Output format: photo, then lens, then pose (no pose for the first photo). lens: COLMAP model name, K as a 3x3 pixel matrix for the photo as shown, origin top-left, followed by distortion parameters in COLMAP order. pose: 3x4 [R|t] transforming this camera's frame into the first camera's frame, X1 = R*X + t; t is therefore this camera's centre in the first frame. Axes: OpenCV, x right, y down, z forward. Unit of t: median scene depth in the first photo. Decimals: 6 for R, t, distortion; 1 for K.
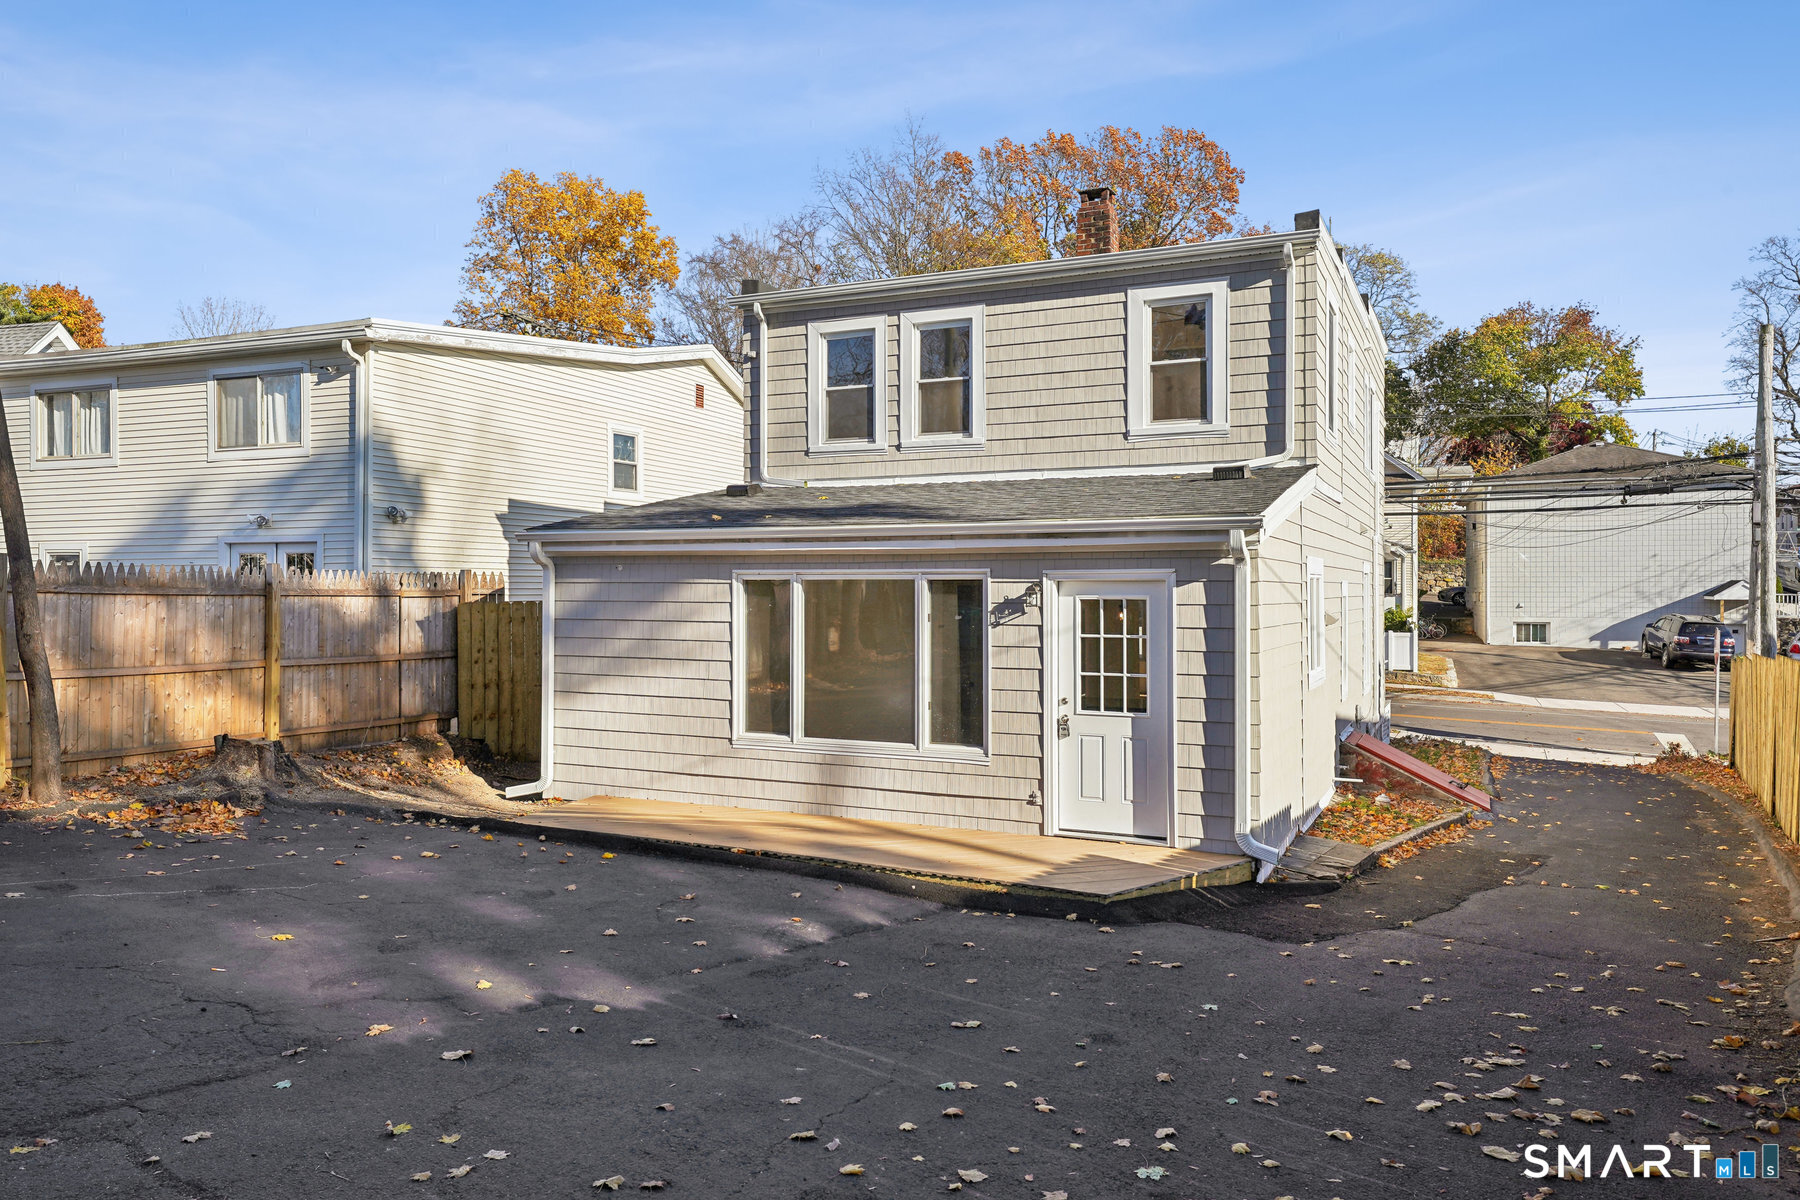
lens RADIAL K [[1268.3, 0, 858.7], [0, 1268.3, 598.5], [0, 0, 1]] dist [0.014633, 0.007406]
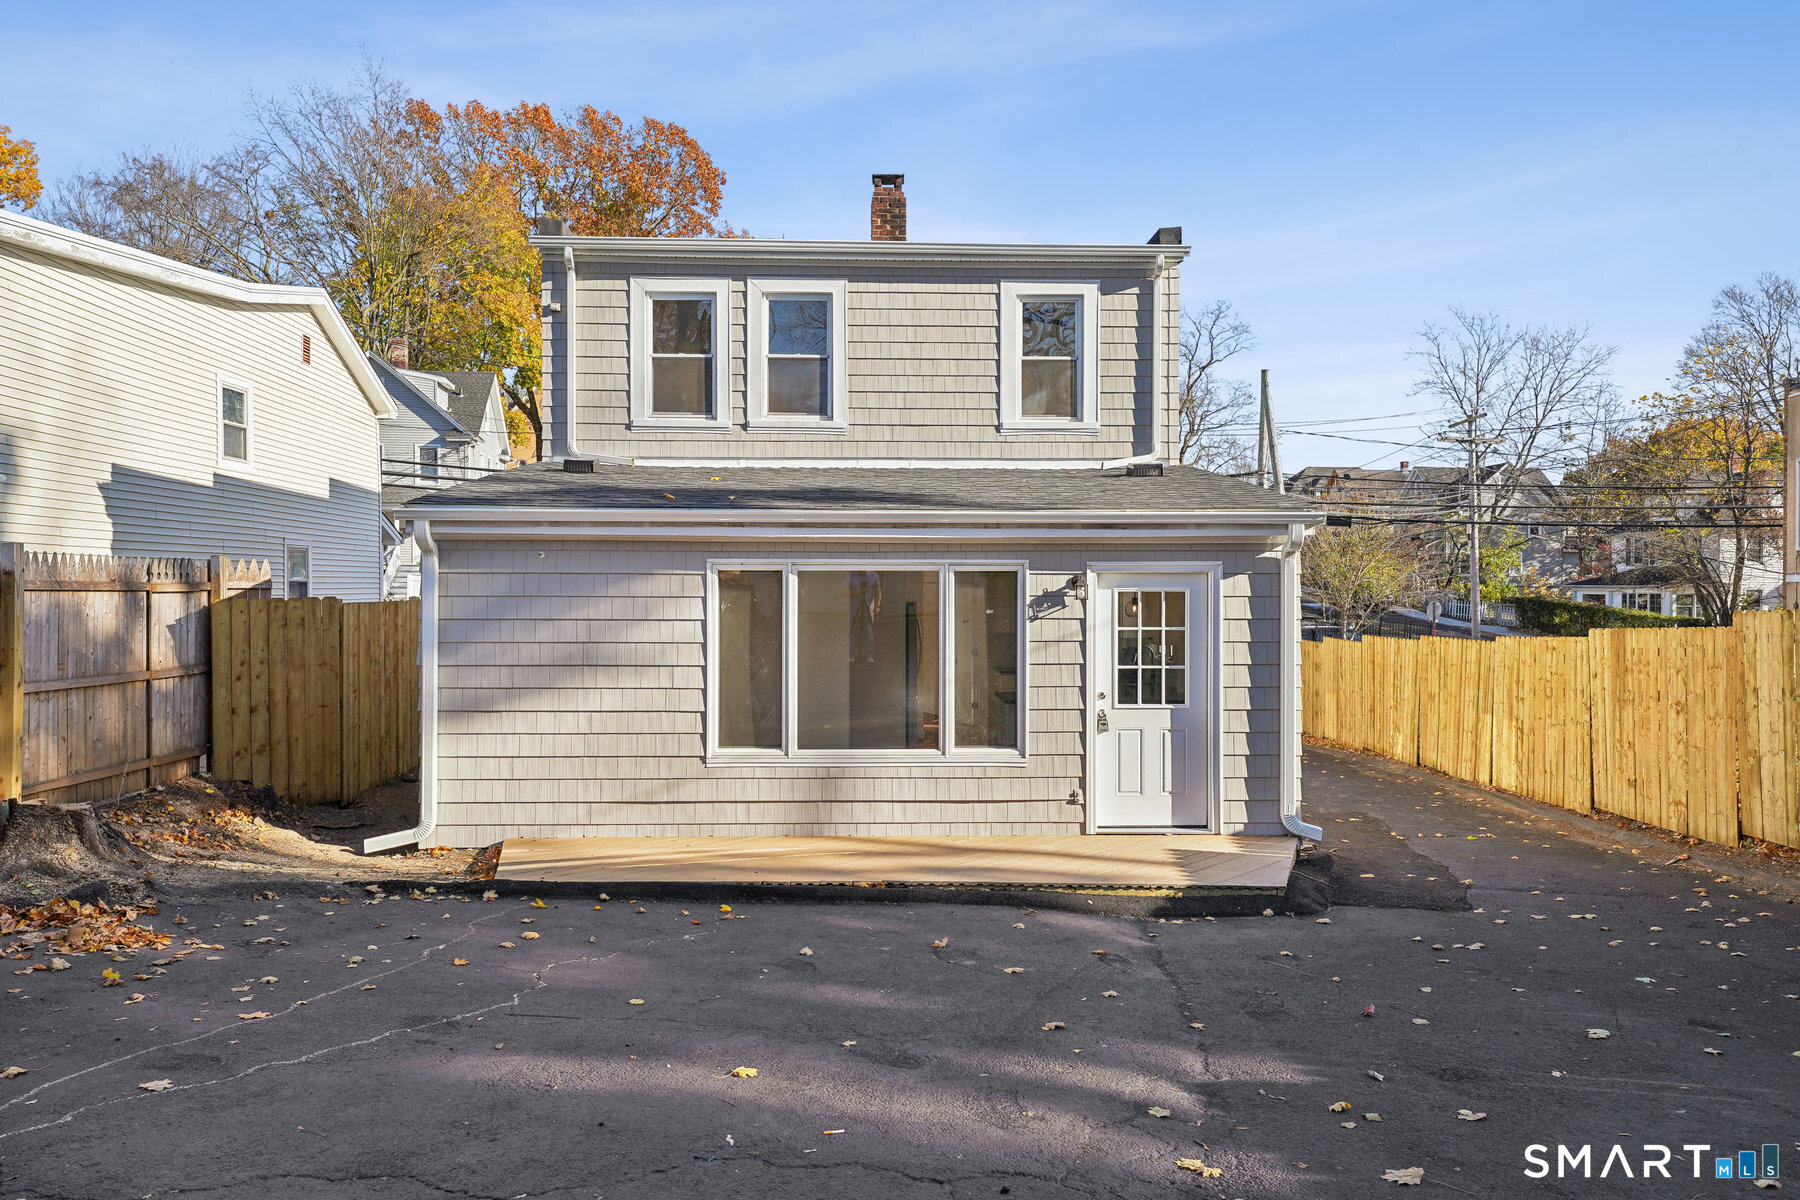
lens RADIAL K [[1268.3, 0, 897.7], [0, 1268.3, 597.3], [0, 0, 1]] dist [0.014633, 0.007406]
pose [[0.881704, -0.005662, 0.471769, -0.352929], [0.003742, 0.999980, 0.005009, -0.000606], [-0.471788, -0.002651, 0.881708, 0.168775]]
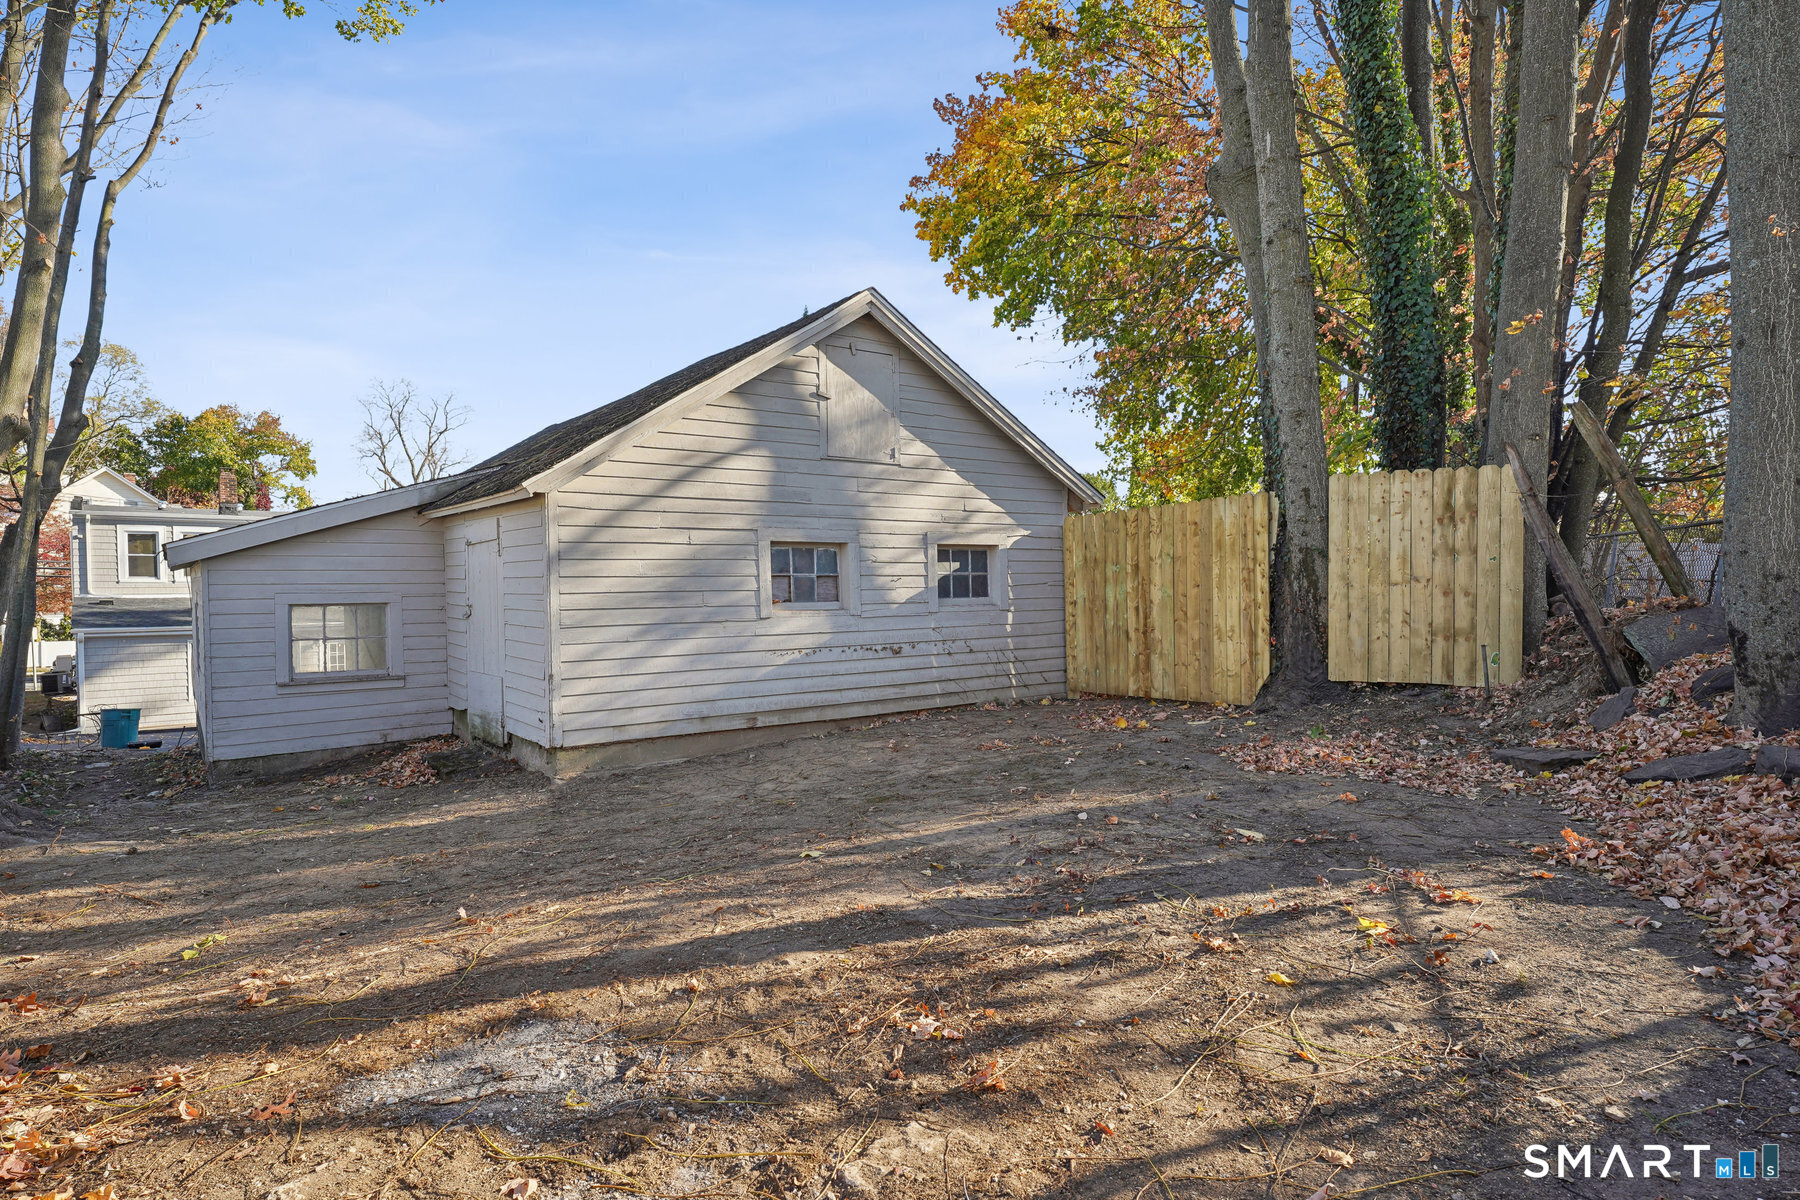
lens RADIAL K [[986.2, 0, 903.3], [0, 986.2, 594.0], [0, 0, 1]] dist [0.002191, -0.000211]
pose [[0.418359, -0.040309, 0.907387, -1.278037], [0.028405, 0.999107, 0.031287, -0.131699], [-0.907837, 0.012685, 0.419131, -1.223336]]
